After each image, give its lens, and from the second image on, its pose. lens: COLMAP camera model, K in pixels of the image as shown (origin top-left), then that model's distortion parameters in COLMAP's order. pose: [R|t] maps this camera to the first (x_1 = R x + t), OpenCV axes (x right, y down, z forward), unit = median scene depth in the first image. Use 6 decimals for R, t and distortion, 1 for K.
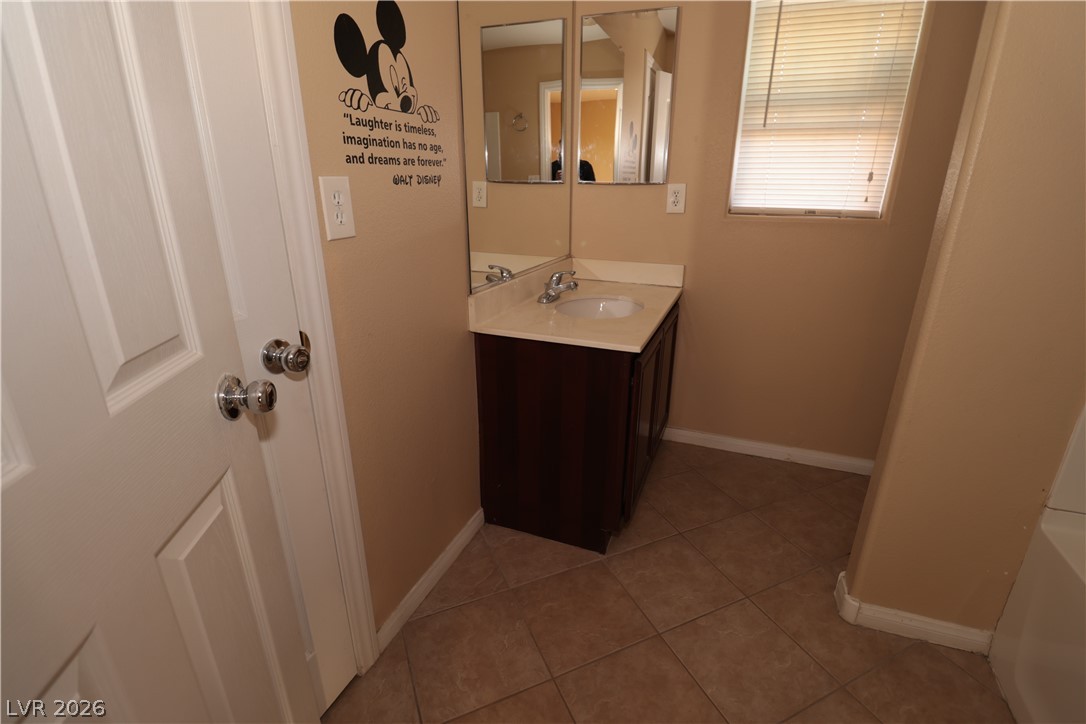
lens RADIAL K [[501.6, 0, 557.0], [0, 501.6, 359.7], [0, 0, 1]] dist [-0.003039, -0.010596]
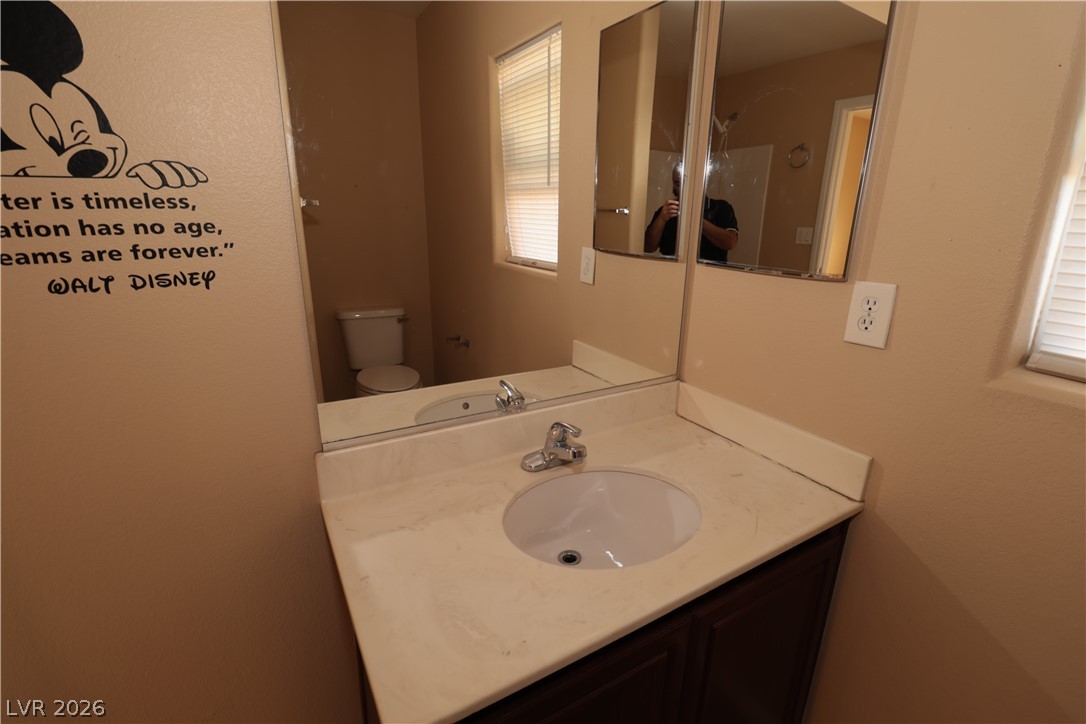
lens RADIAL K [[501.6, 0, 557.0], [0, 501.6, 359.7], [0, 0, 1]] dist [-0.003039, -0.010596]
pose [[0.789080, 0.181768, -0.586782, 0.479064], [-0.217545, 0.976001, 0.009791, -0.374279], [0.574480, 0.119926, 0.809686, 0.796664]]
